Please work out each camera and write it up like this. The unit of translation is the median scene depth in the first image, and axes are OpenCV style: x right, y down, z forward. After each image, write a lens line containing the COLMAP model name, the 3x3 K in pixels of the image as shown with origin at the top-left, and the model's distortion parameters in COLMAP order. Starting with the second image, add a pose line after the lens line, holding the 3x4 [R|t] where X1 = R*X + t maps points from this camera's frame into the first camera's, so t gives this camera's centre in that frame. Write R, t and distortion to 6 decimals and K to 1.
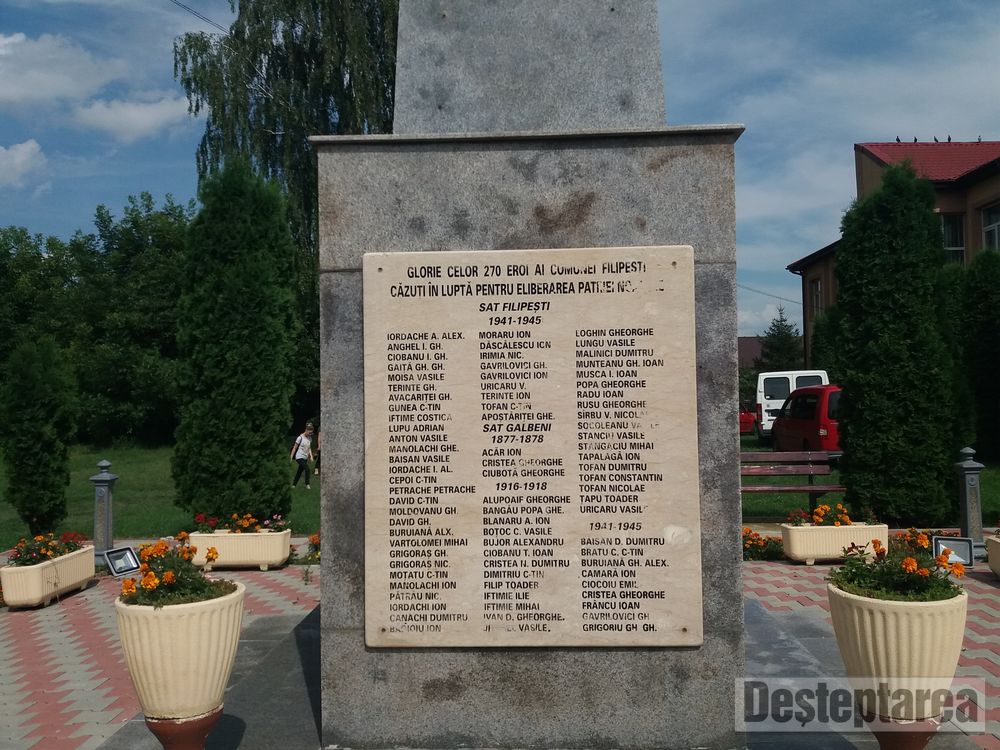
lens RADIAL K [[802.4, 0, 502.2], [0, 802.4, 372.6], [0, 0, 1]] dist [0.100730, -0.009365]
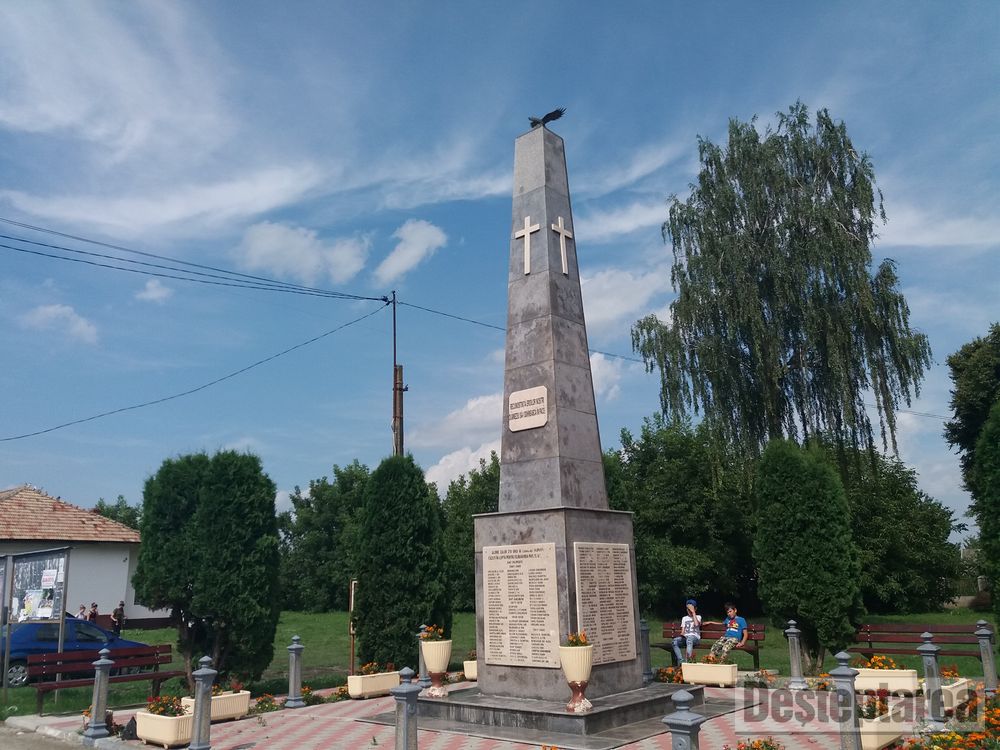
lens RADIAL K [[853.4, 0, 499.8], [0, 853.4, 365.4], [0, 0, 1]] dist [0.062439, -0.100010]
pose [[0.769336, -0.161105, -0.618197, 2.351106], [0.030183, 0.975766, -0.216727, -0.111438], [0.638131, 0.148077, 0.755554, -1.920597]]
